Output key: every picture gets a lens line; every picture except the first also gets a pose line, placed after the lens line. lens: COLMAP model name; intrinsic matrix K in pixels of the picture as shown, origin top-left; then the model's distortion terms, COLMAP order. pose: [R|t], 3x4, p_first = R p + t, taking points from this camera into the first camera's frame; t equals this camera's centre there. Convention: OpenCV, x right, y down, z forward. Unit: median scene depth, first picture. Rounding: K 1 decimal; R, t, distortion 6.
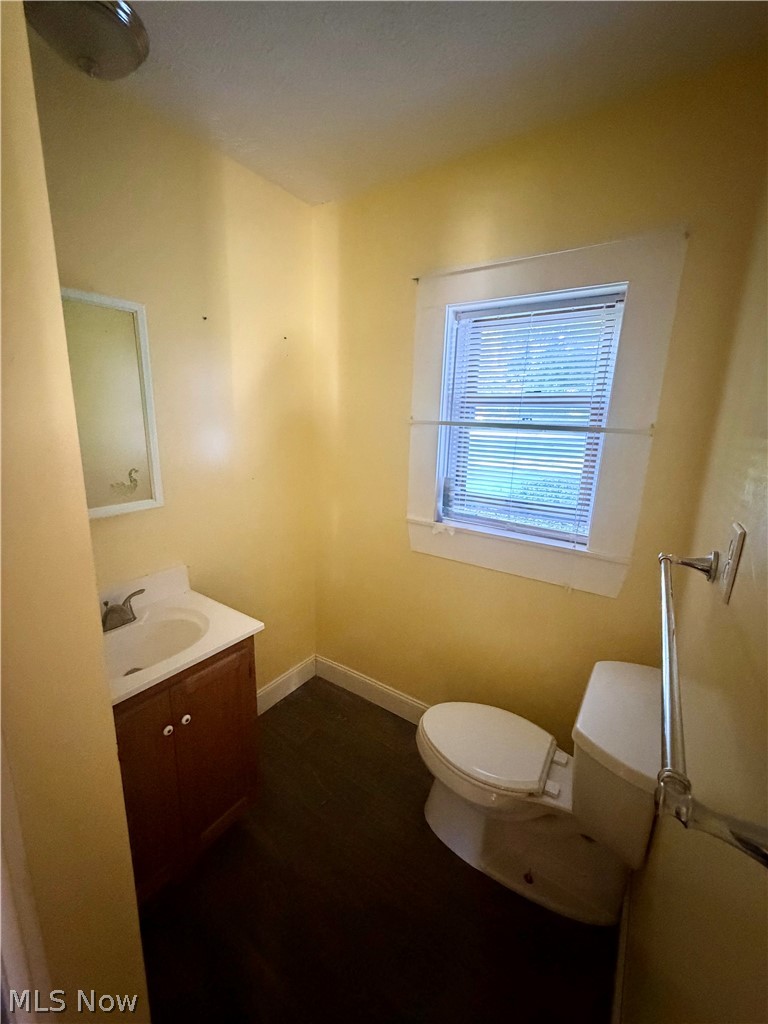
lens RADIAL K [[409.6, 0, 385.6], [0, 409.6, 510.9], [0, 0, 1]] dist [-0.004221, -0.000045]
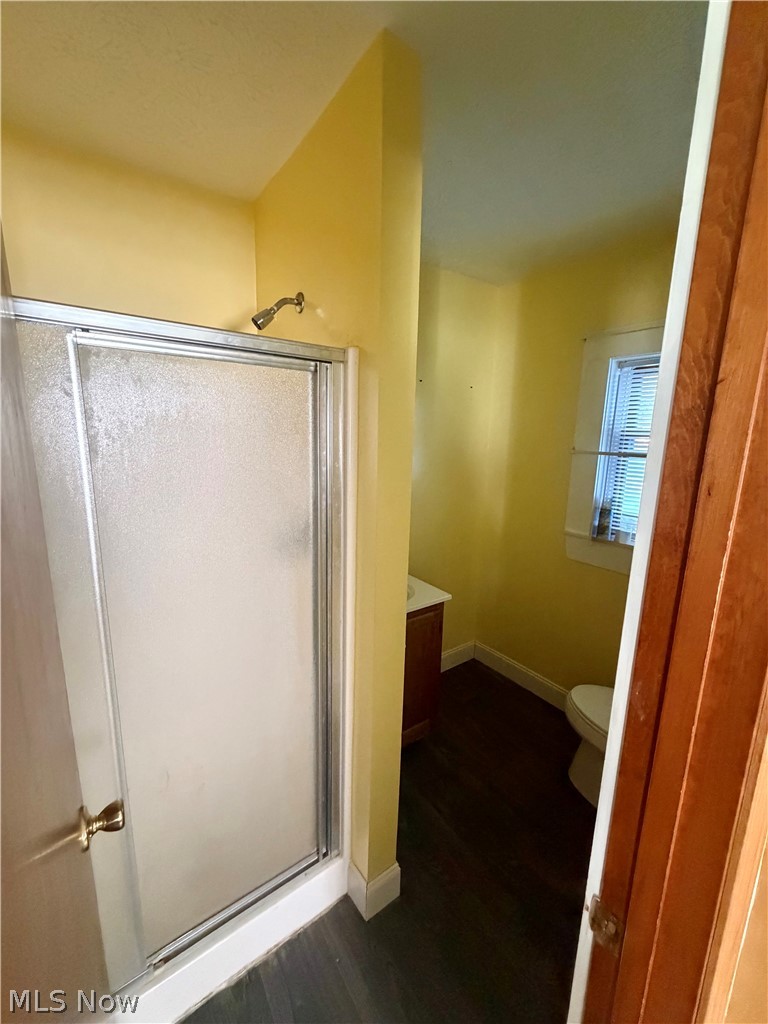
lens RADIAL K [[409.6, 0, 381.2], [0, 409.6, 513.4], [0, 0, 1]] dist [-0.004221, -0.000045]
pose [[0.938953, 0.055511, -0.339537, -0.049638], [-0.074075, 0.996370, -0.041949, 0.057899], [0.335976, 0.064540, 0.939657, -0.321803]]
